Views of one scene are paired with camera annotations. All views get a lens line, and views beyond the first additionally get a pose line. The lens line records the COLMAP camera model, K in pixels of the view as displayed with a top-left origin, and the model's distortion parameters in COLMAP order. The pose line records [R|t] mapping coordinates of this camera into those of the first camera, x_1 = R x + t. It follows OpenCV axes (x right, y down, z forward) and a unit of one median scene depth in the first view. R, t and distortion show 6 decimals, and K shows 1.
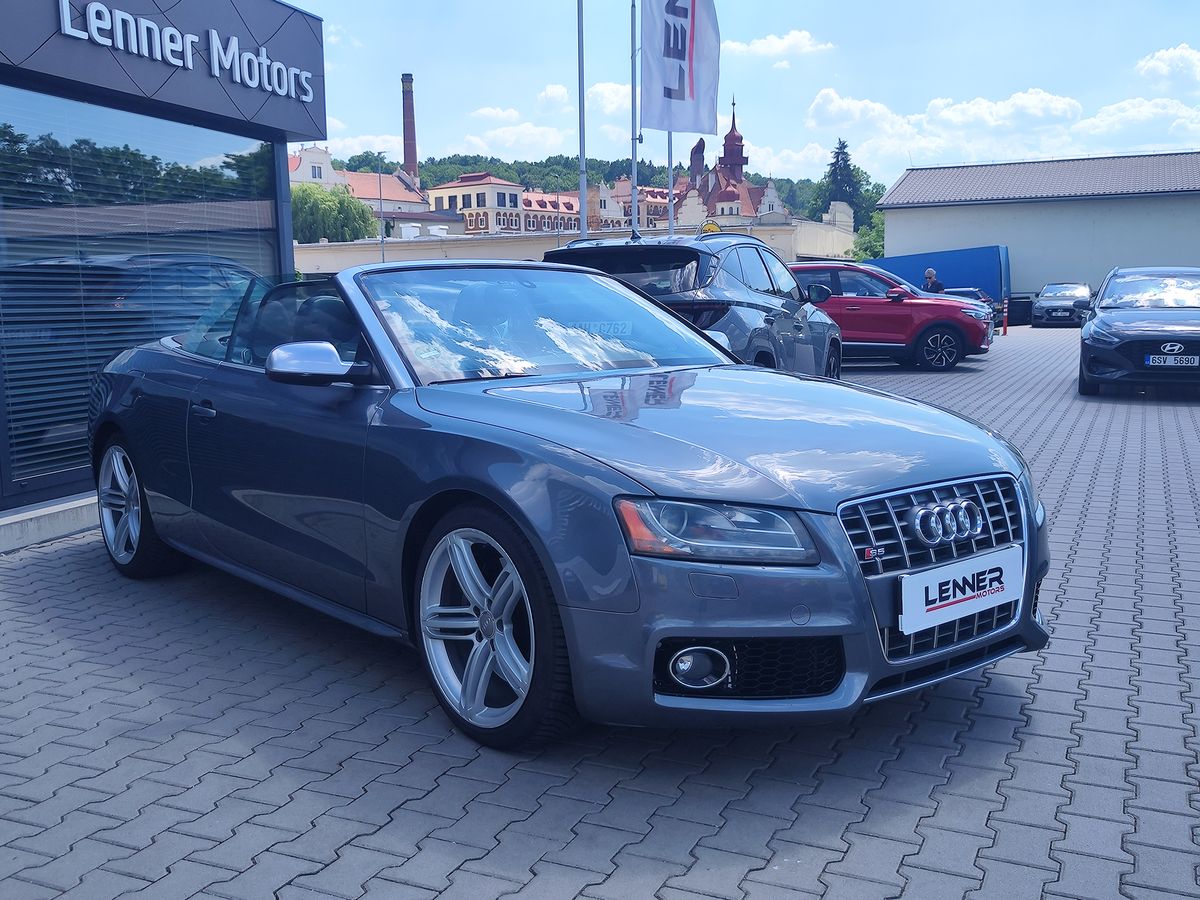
lens RADIAL K [[1165.9, 0, 603.2], [0, 1165.9, 517.9], [0, 0, 1]] dist [-0.005237, 0.002060]
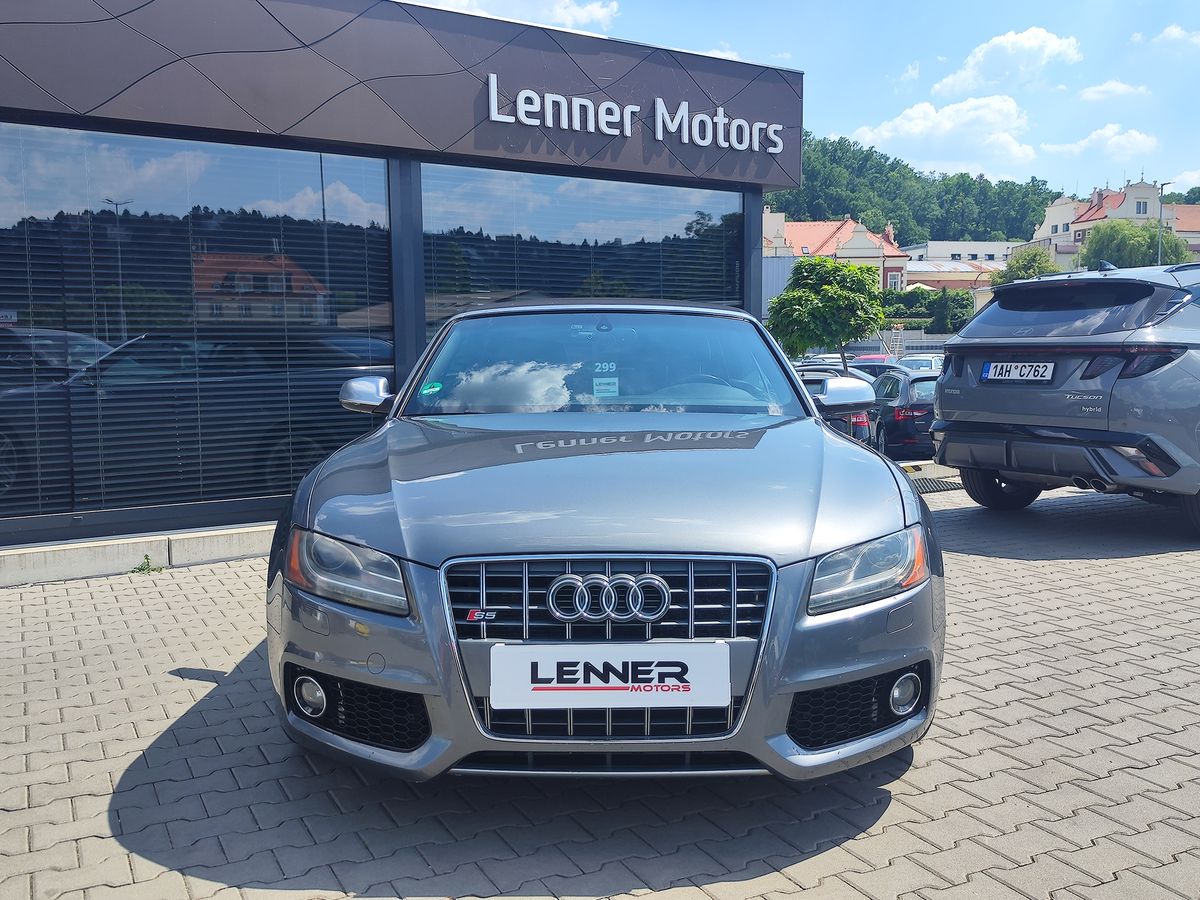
lens RADIAL K [[1177.9, 0, 747.3], [0, 1177.9, 519.9], [0, 0, 1]] dist [0.006655, -0.000678]
pose [[0.792931, 0.104080, -0.600357, 0.479715], [-0.122671, 0.992397, 0.010026, -0.041000], [0.596835, 0.065697, 0.799670, 0.179509]]
